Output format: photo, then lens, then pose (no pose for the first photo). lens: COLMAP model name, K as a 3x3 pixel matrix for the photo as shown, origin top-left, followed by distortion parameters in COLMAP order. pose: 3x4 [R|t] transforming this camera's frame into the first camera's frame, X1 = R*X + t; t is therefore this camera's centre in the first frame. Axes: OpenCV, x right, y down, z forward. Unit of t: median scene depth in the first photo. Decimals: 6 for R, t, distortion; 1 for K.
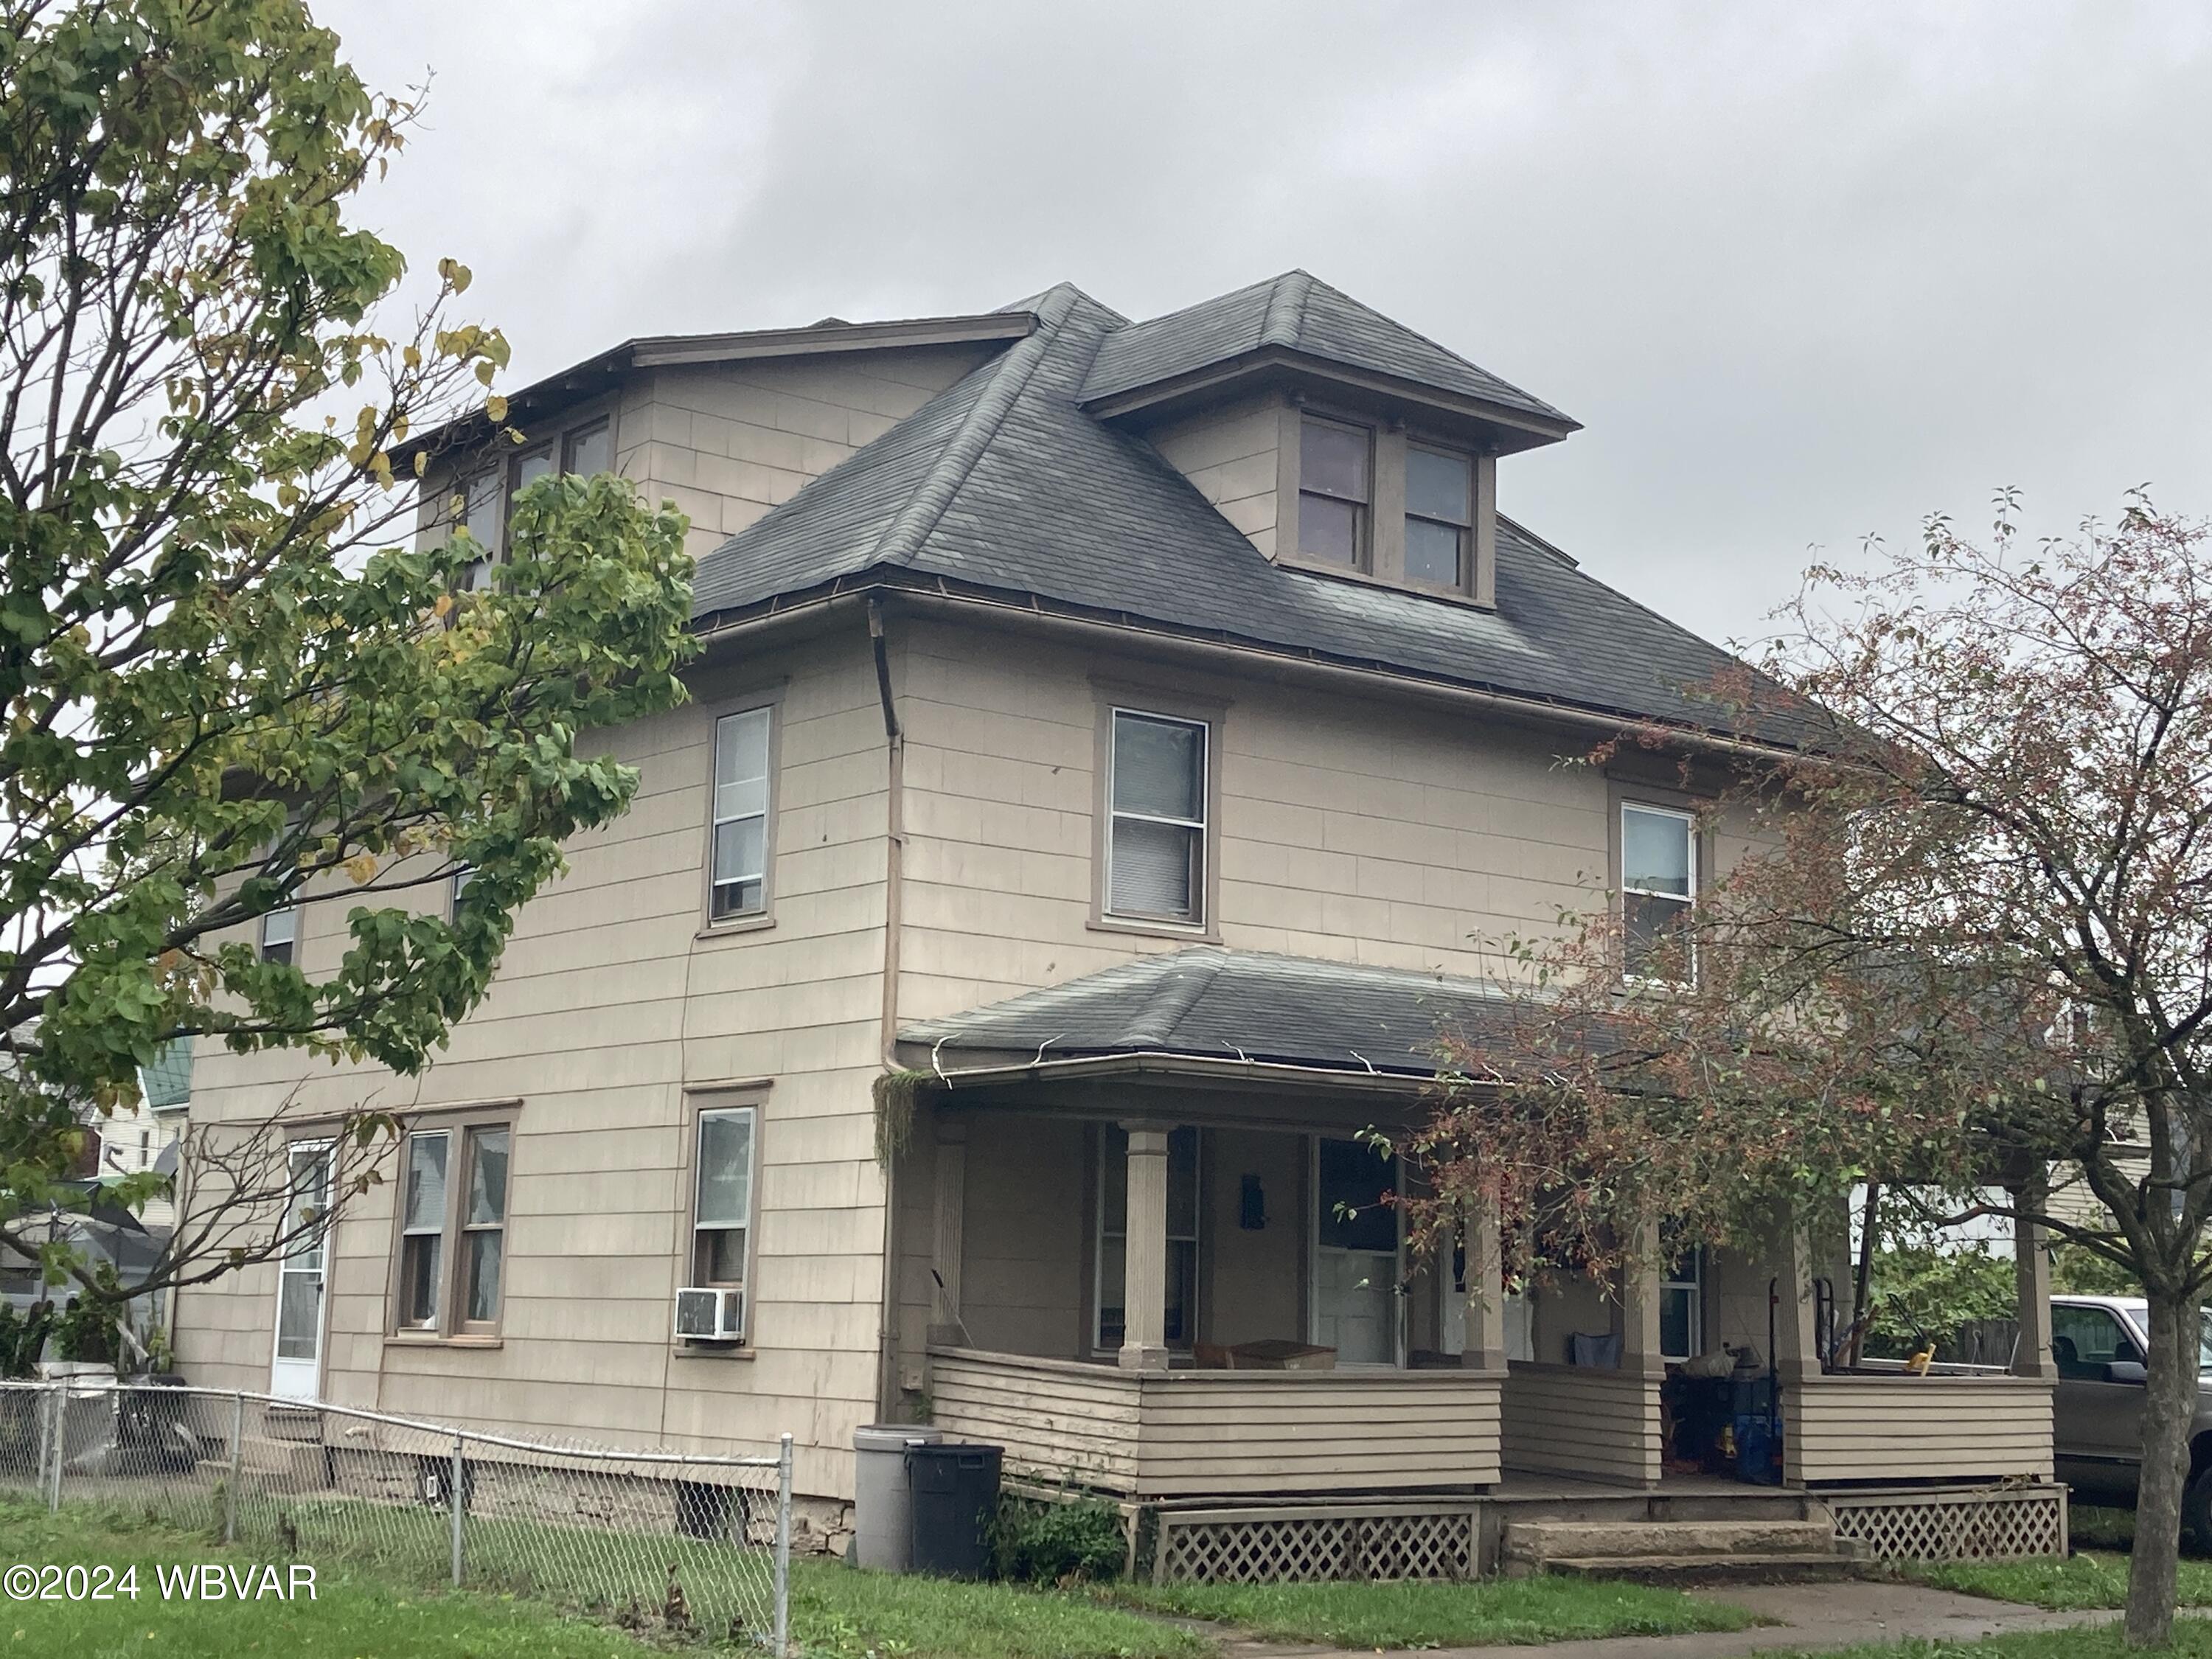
lens RADIAL K [[3203.8, 0, 1108.6], [0, 3203.8, 828.0], [0, 0, 1]] dist [-0.014613, 0.000000]
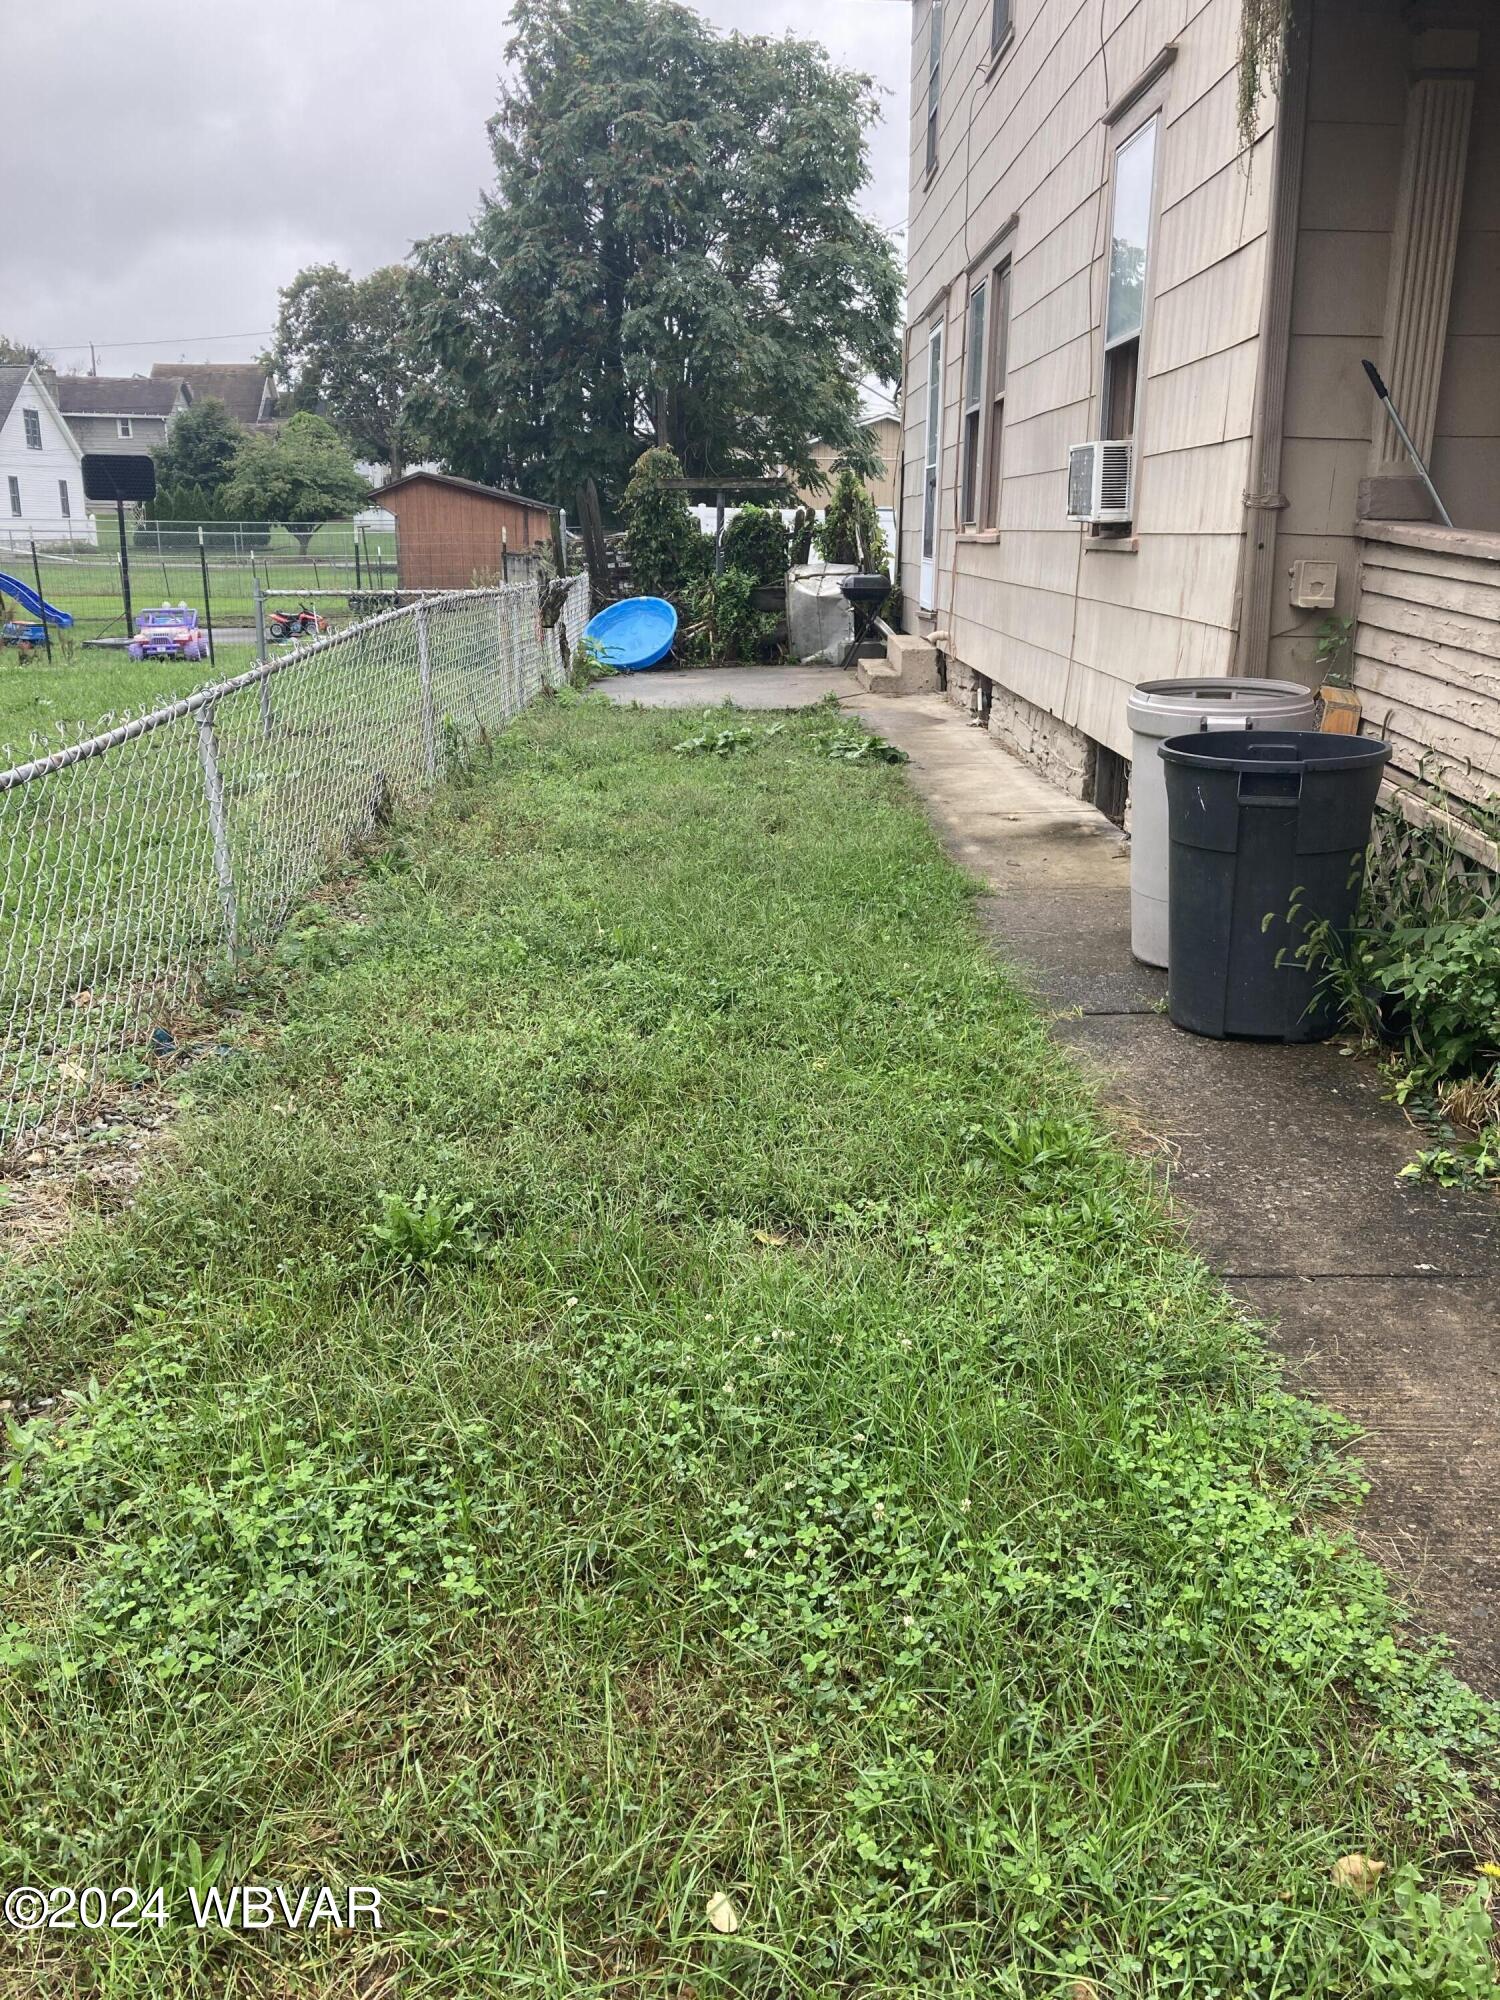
lens RADIAL K [[1642.5, 0, 751.9], [0, 1642.5, 989.2], [0, 0, 1]] dist [0.025312, 0.008343]
pose [[0.796218, 0.150722, -0.585935, 0.033366], [0.099120, 0.922888, 0.372091, 0.122712], [0.596835, -0.354344, 0.719881, 0.725351]]
